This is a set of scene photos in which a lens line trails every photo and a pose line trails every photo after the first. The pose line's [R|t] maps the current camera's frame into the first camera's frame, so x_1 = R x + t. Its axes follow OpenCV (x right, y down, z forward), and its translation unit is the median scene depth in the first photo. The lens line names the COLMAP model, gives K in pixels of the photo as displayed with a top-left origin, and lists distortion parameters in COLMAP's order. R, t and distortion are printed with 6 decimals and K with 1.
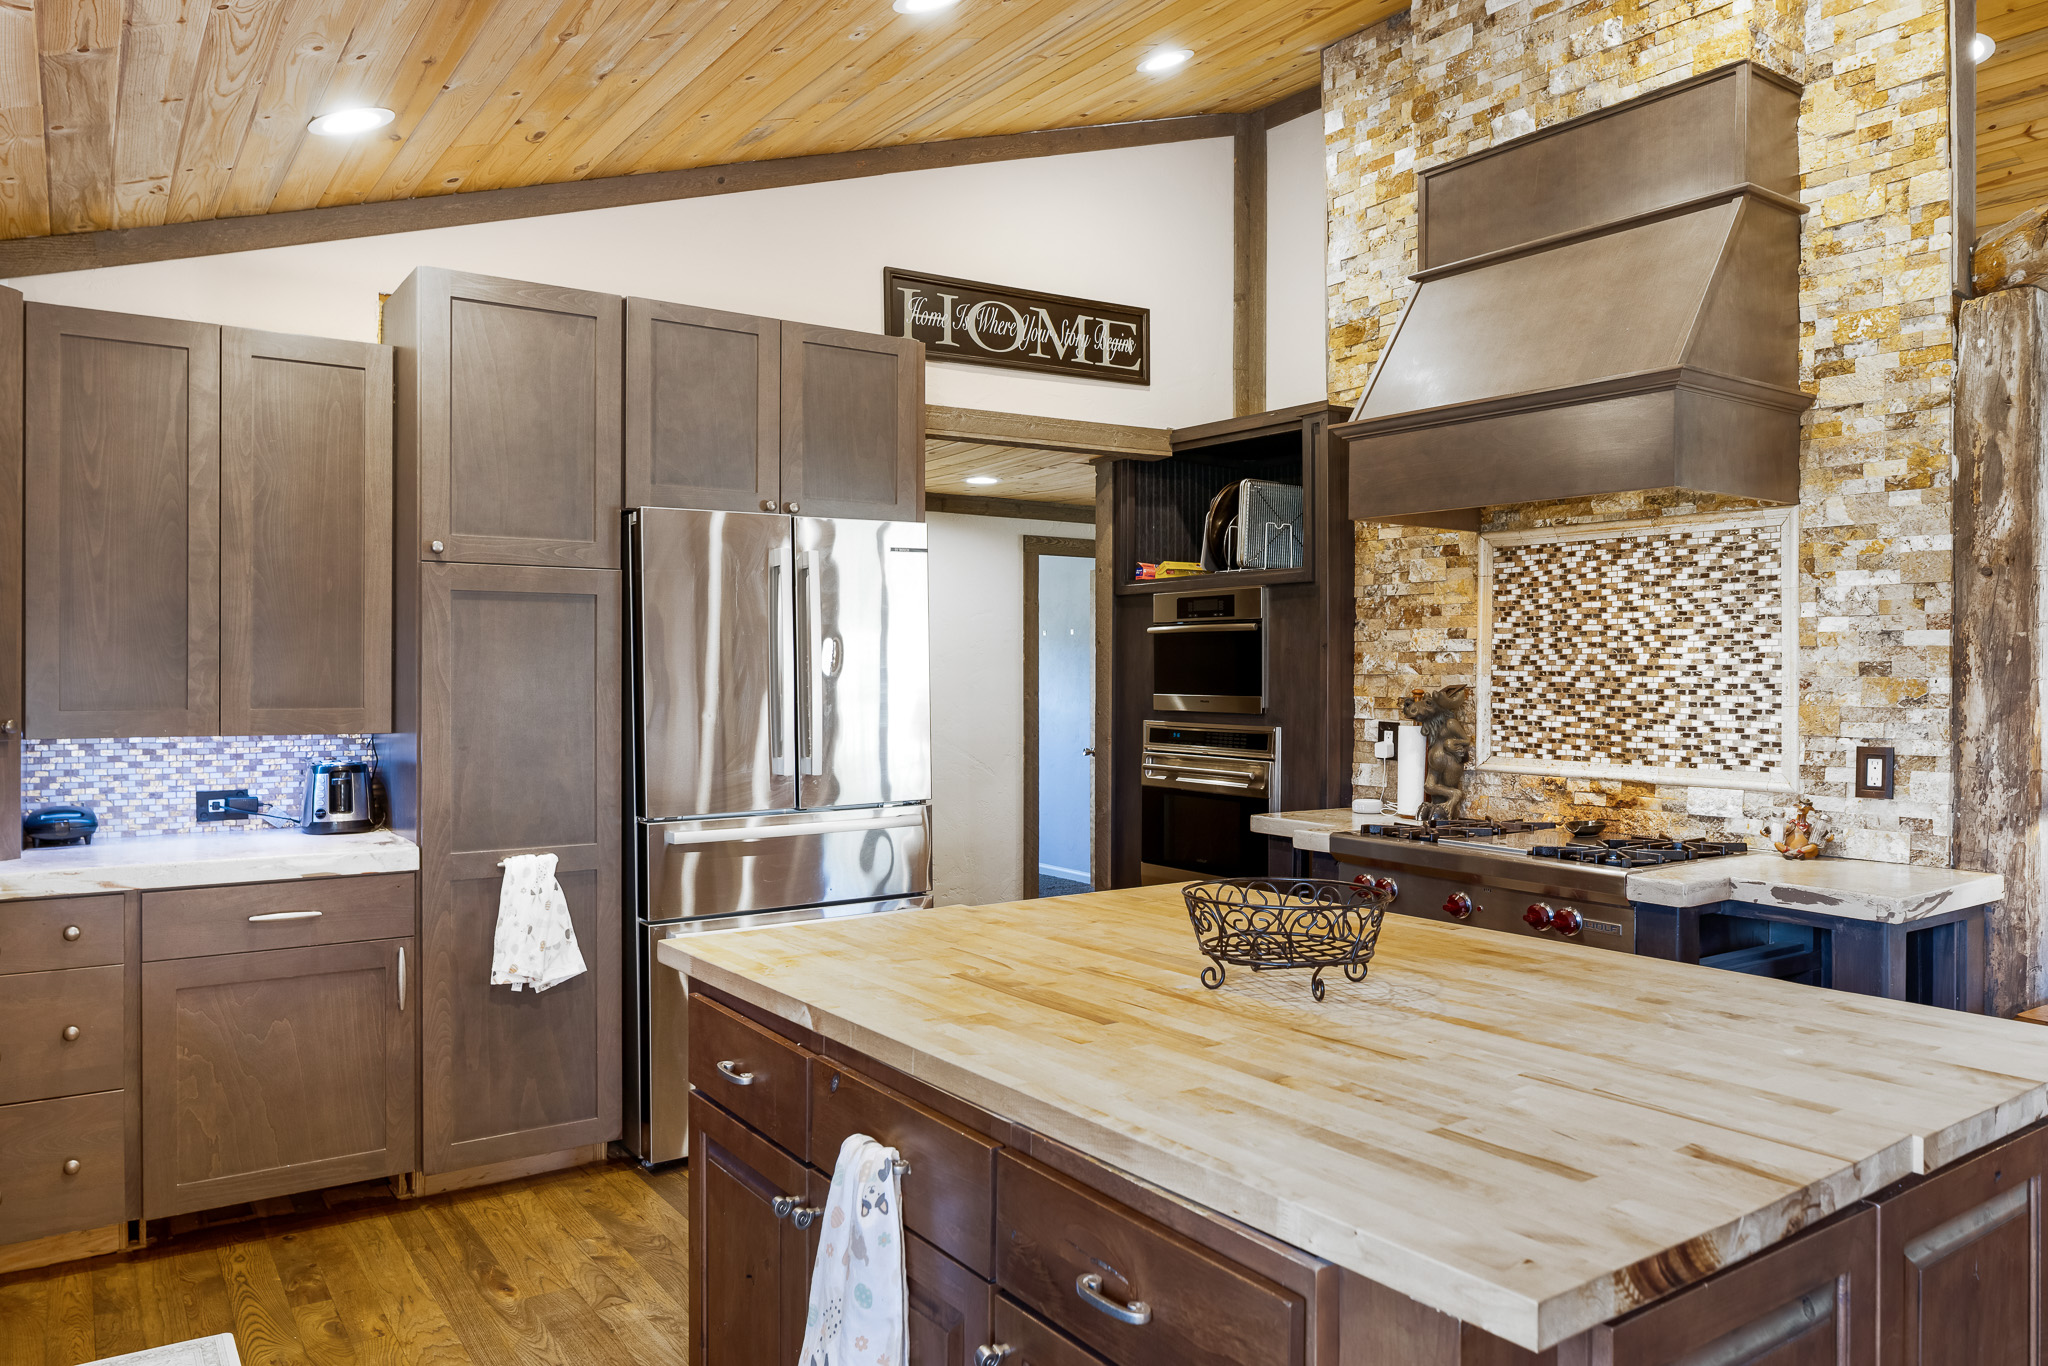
lens RADIAL K [[1409.9, 0, 1012.8], [0, 1409.9, 676.3], [0, 0, 1]] dist [-0.007764, 0.000168]
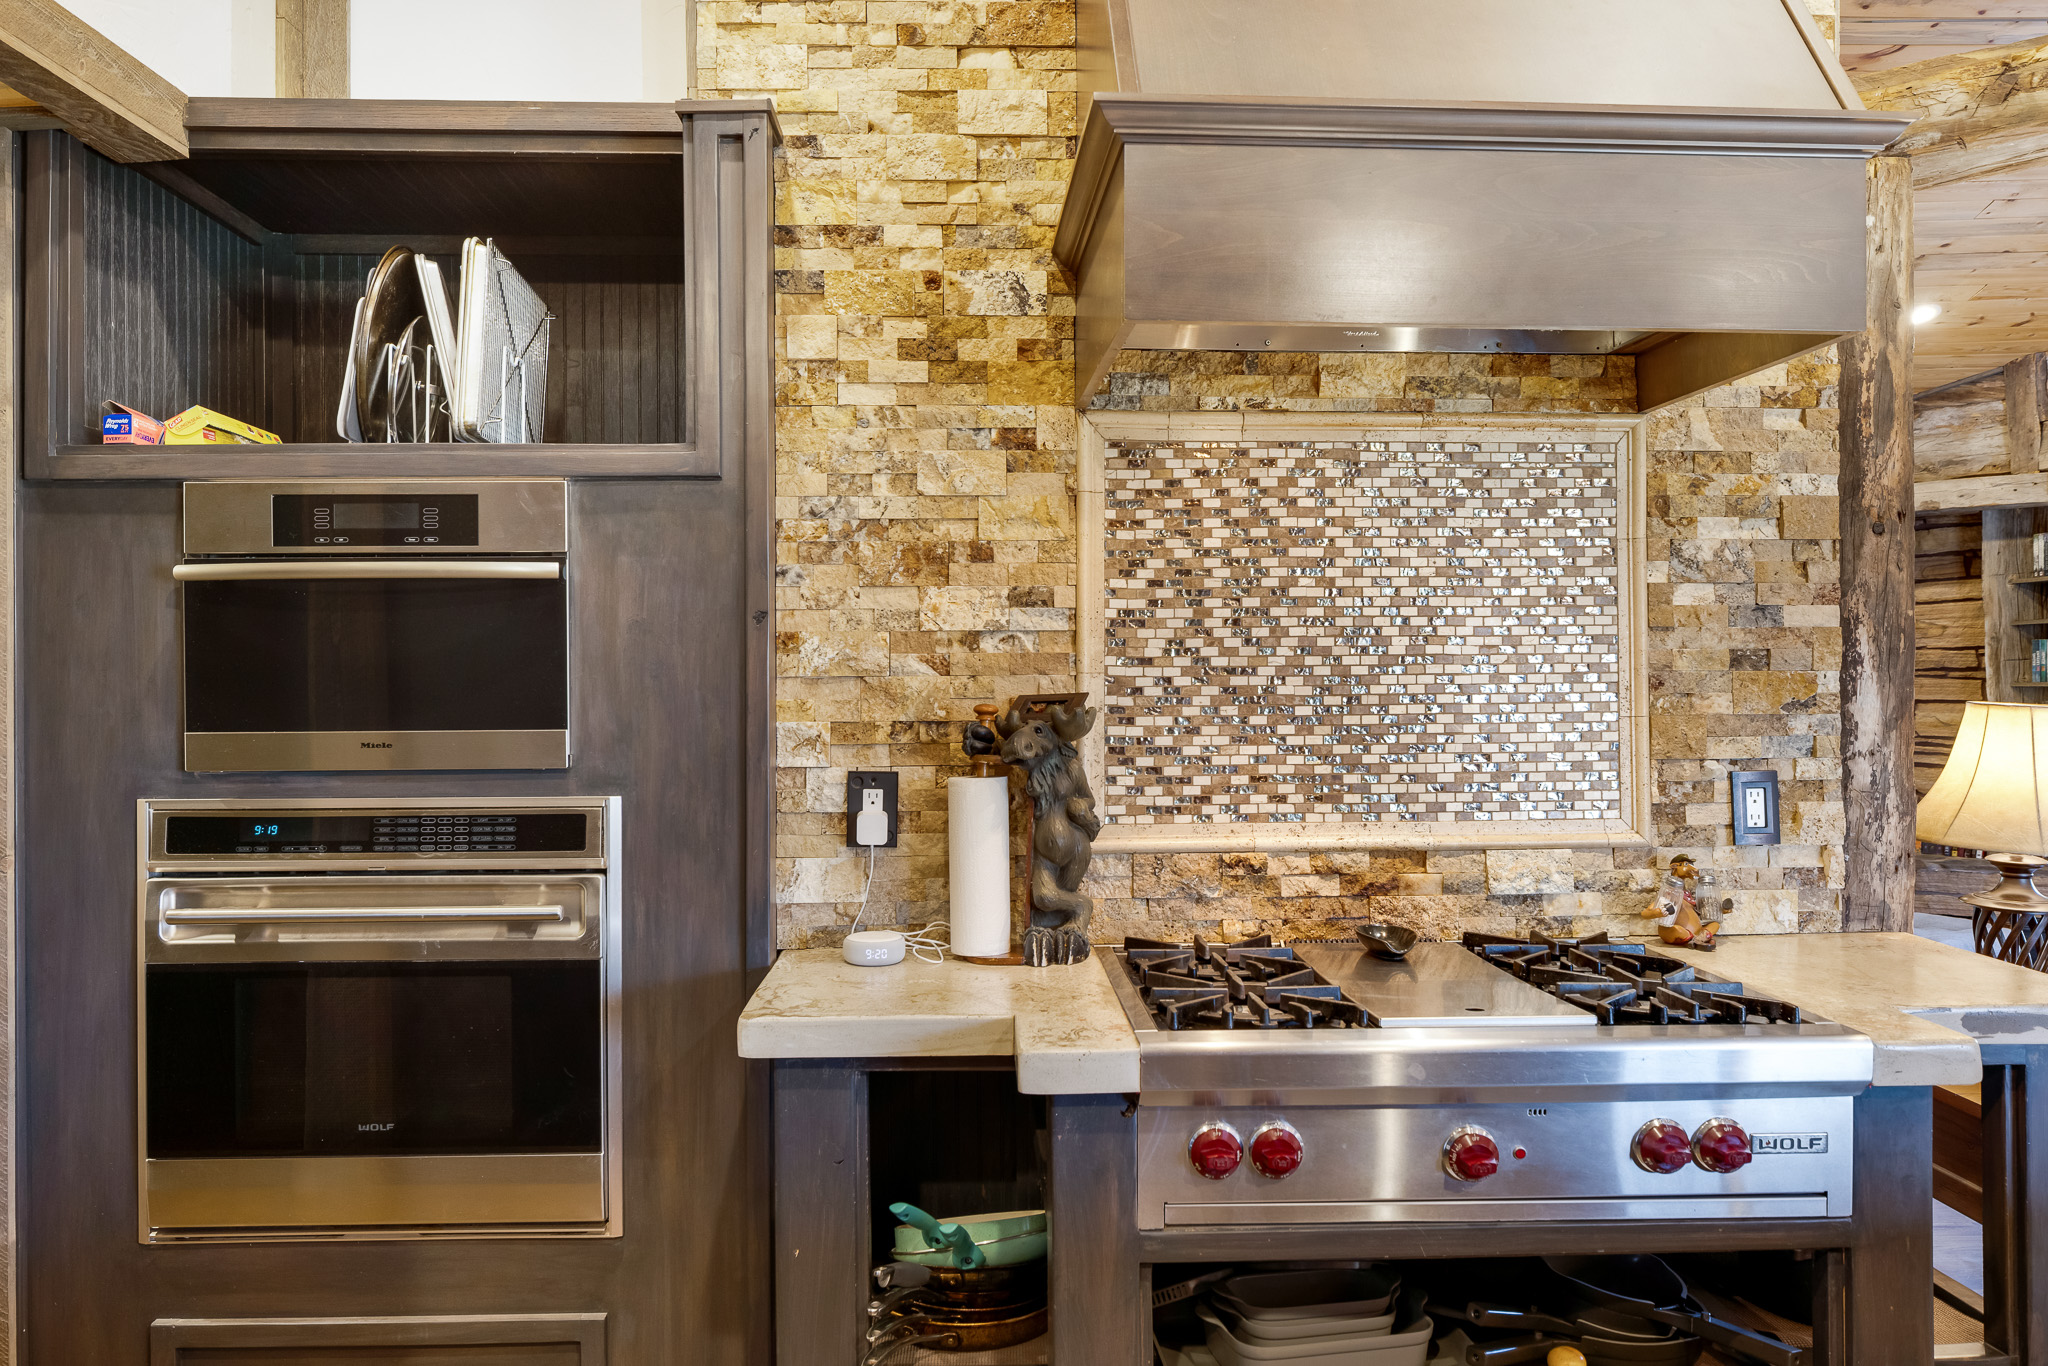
lens RADIAL K [[1442.5, 0, 1012.0], [0, 1442.5, 678.5], [0, 0, 1]] dist [-0.011101, 0.001672]
pose [[0.536151, -0.006594, 0.844097, -0.166962], [0.010950, 0.999940, 0.000856, -0.000410], [-0.844051, 0.008784, 0.536191, 0.824740]]
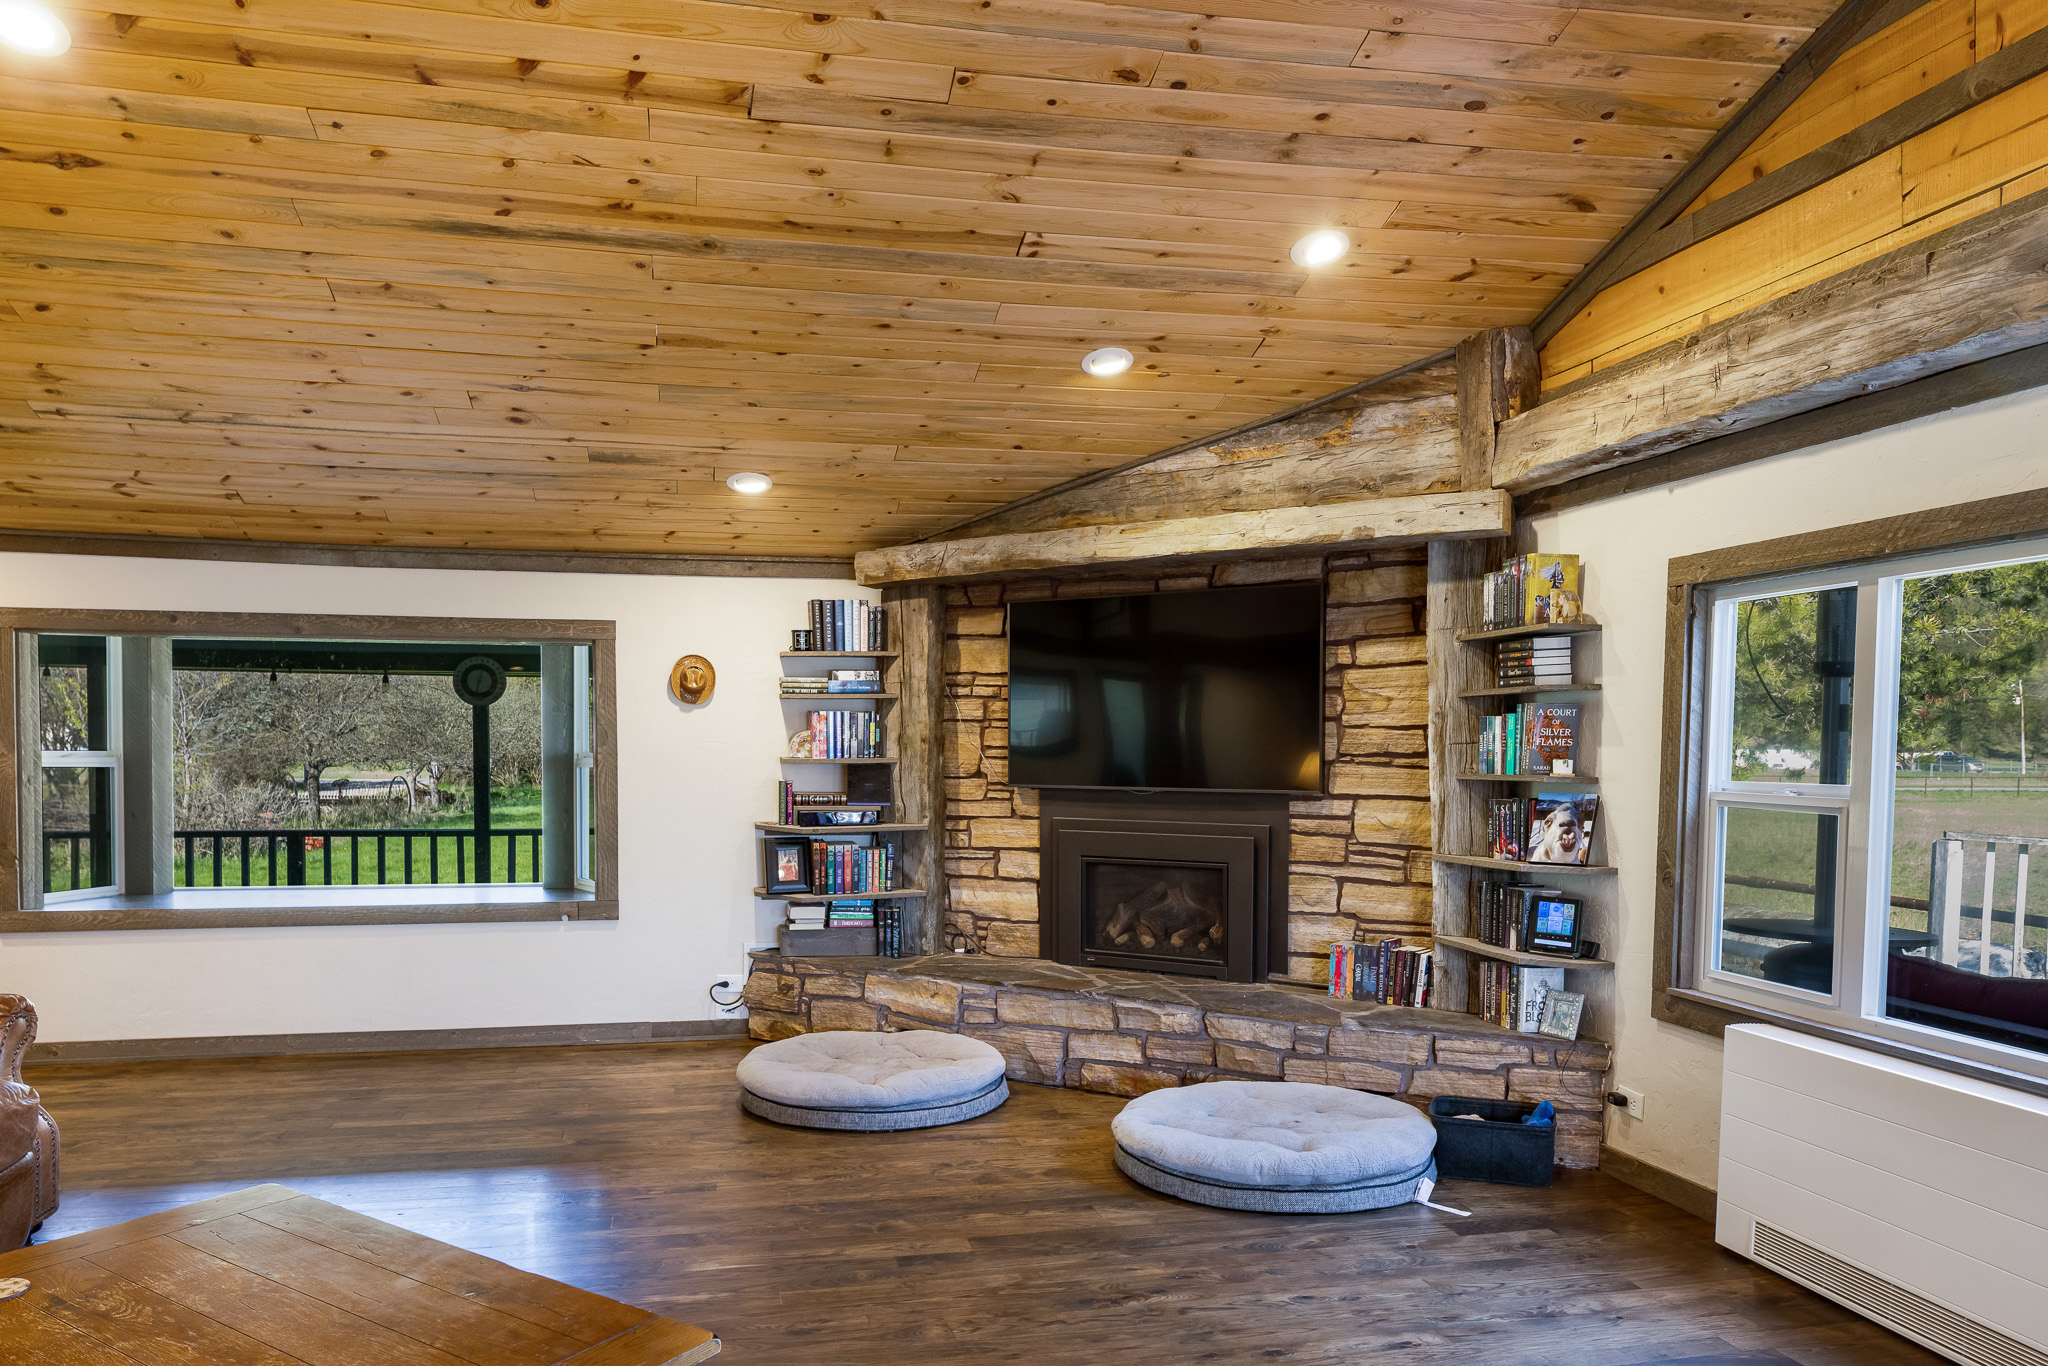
lens RADIAL K [[1414.2, 0, 1014.3], [0, 1414.2, 786.3], [0, 0, 1]] dist [-0.009938, 0.001406]
pose [[0.363669, -0.025400, 0.931182, 0.640810], [0.000876, 0.999637, 0.026925, -0.004381], [-0.931528, -0.008976, 0.363560, 0.637499]]
